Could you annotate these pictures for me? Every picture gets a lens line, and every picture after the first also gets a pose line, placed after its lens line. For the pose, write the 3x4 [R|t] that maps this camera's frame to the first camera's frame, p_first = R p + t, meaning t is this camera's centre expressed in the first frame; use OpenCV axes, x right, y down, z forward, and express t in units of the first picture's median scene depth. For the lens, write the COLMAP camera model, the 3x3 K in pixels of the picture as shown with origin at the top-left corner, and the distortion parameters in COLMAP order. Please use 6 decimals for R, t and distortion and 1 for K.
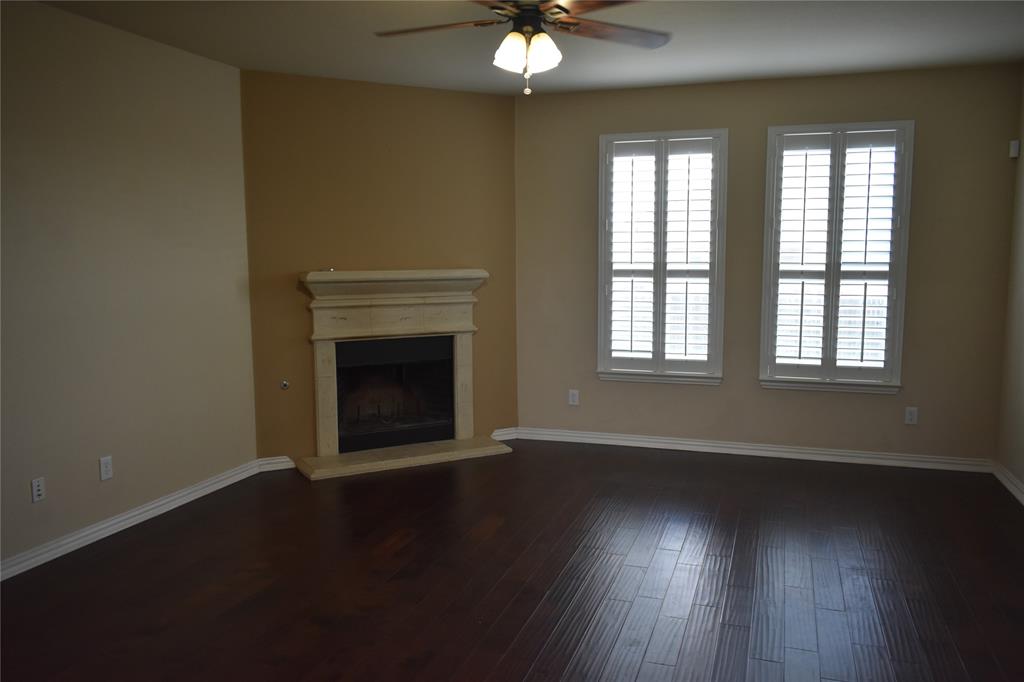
lens RADIAL K [[792.5, 0, 512.0], [0, 792.5, 341.0], [0, 0, 1]] dist [-0.011602, 0.005822]
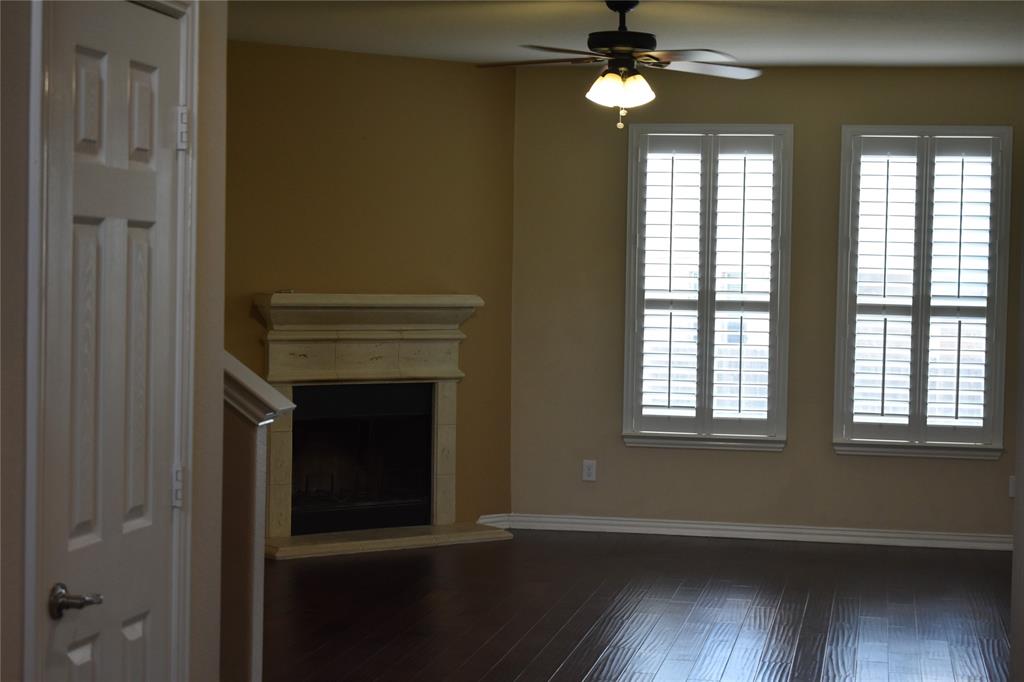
lens RADIAL K [[1840.7, 0, 512.0], [0, 1840.7, 341.0], [0, 0, 1]] dist [-0.000201, -0.083098]
pose [[0.991191, 0.017228, 0.131313, -0.240442], [-0.007808, 0.997380, -0.071921, 0.081267], [-0.132208, 0.070262, 0.988729, -0.757198]]
